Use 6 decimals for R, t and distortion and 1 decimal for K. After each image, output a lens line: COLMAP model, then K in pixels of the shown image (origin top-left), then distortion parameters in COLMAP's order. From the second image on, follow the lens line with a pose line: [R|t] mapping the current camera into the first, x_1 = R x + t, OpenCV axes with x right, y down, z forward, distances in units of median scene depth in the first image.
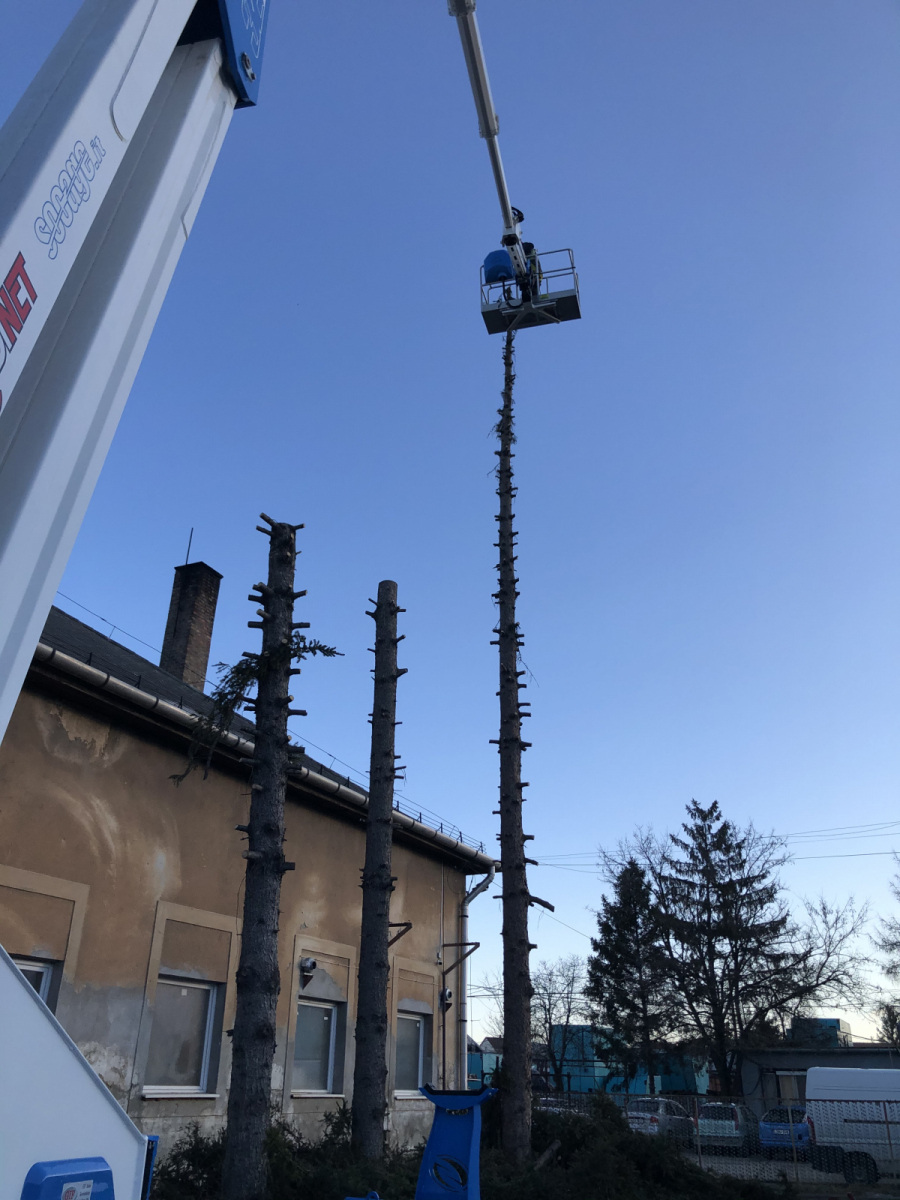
lens RADIAL K [[983.0, 0, 434.7], [0, 983.0, 612.5], [0, 0, 1]] dist [0.012750, -0.003602]
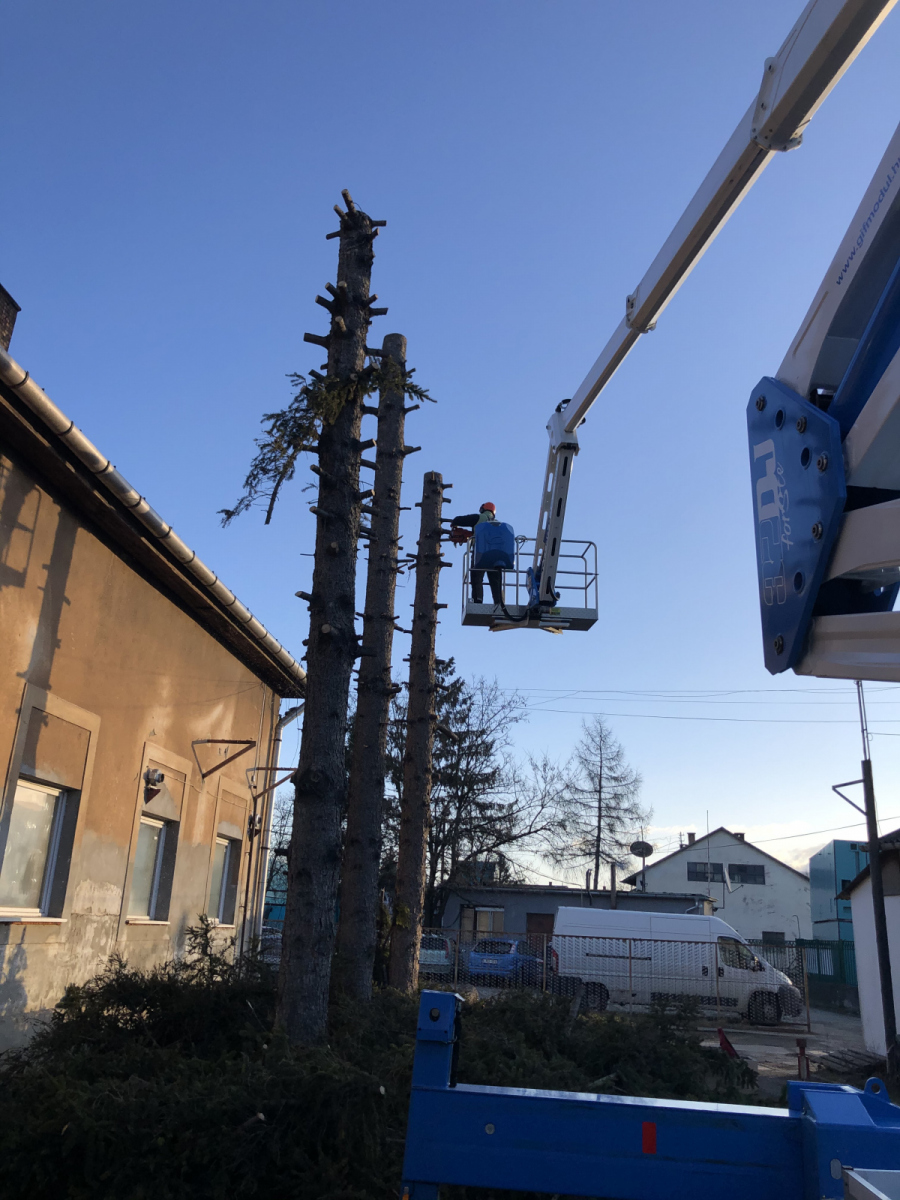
lens RADIAL K [[983.1, 0, 450.0], [0, 983.1, 600.0], [0, 0, 1]] dist [0.014424, -0.000729]
pose [[0.930958, 0.140741, 0.336912, -0.160944], [-0.186444, 0.976597, 0.107222, 0.055811], [-0.313937, -0.162635, 0.935411, 0.119123]]
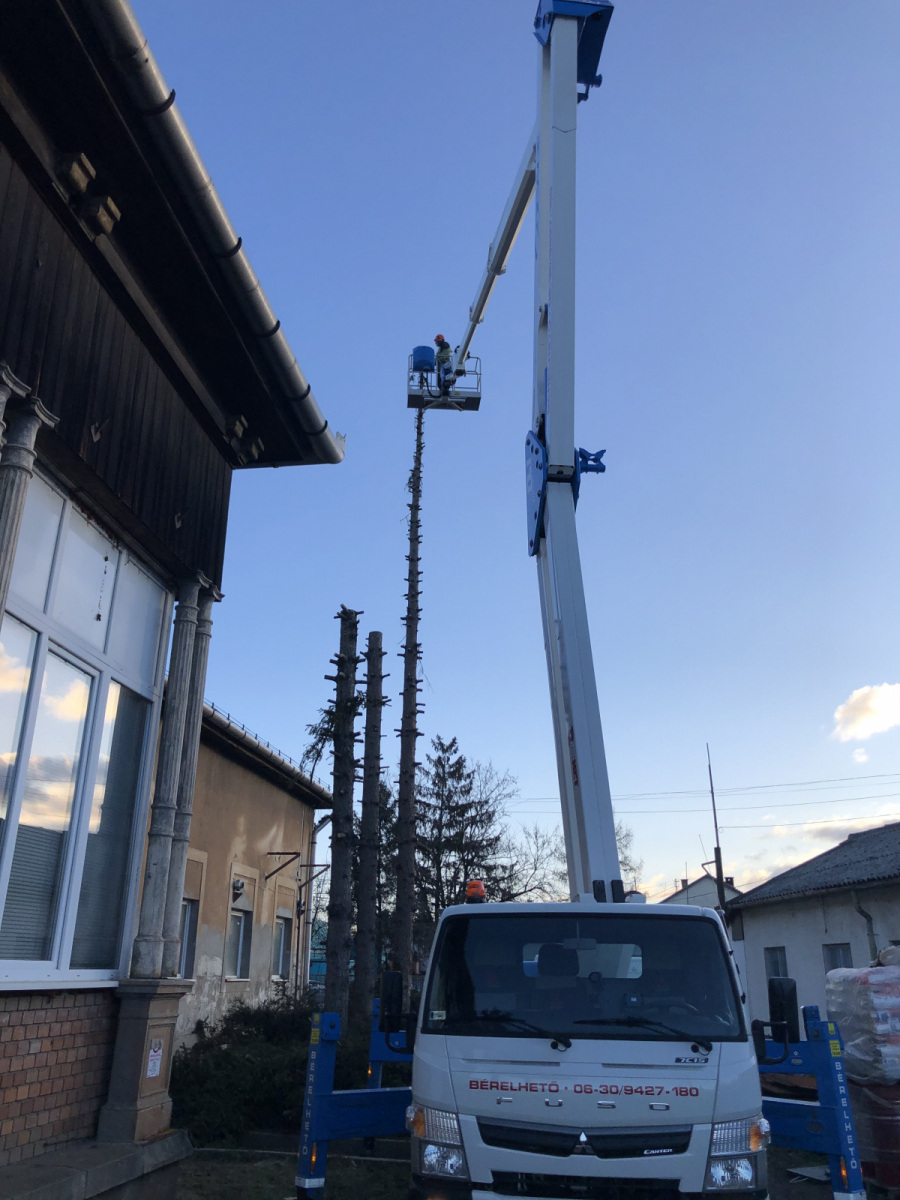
lens RADIAL K [[956.4, 0, 445.1], [0, 956.4, 552.7], [0, 0, 1]] dist [0.002329, -0.104305]
pose [[0.945577, 0.125693, 0.300142, -0.247734], [-0.136964, 0.990435, 0.016723, -0.117115], [-0.295169, -0.056921, 0.953748, -0.228001]]
